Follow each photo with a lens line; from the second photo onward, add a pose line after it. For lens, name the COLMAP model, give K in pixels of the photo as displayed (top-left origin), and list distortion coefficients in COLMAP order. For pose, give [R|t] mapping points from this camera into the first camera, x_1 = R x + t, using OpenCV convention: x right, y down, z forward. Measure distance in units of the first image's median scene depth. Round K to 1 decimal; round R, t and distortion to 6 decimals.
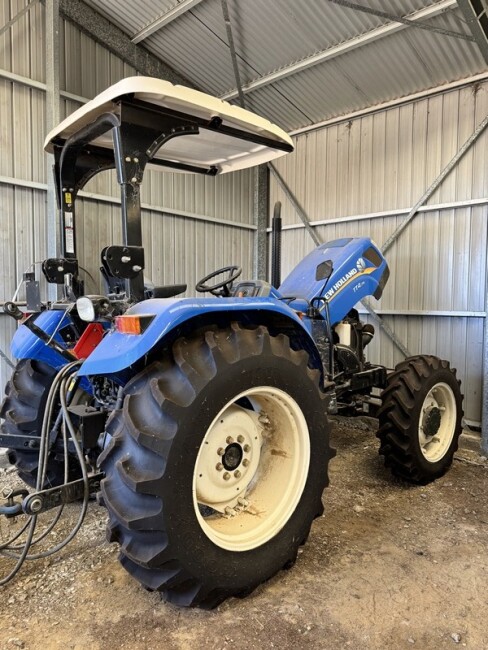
lens RADIAL K [[466.7, 0, 244.0], [0, 466.7, 325.0], [0, 0, 1]] dist [0.021083, 0.000724]
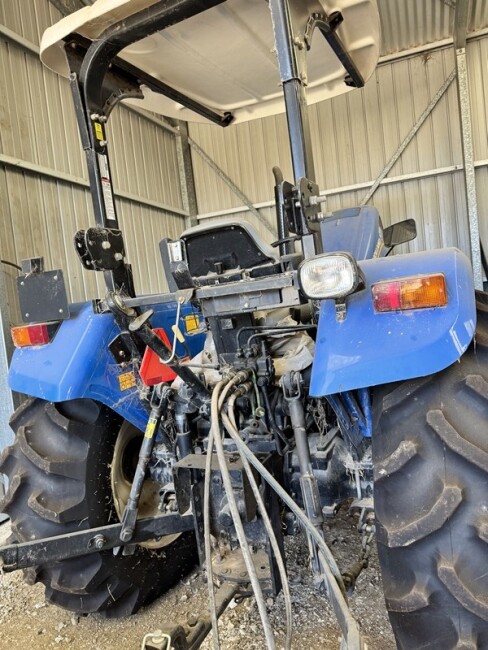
lens RADIAL K [[477.3, 0, 244.0], [0, 477.3, 325.0], [0, 0, 1]] dist [0.003580, -0.002792]
pose [[0.924174, -0.121424, 0.362158, -0.330135], [0.130216, 0.991486, 0.000132, 0.005591], [-0.359090, 0.047036, 0.932117, 0.255592]]
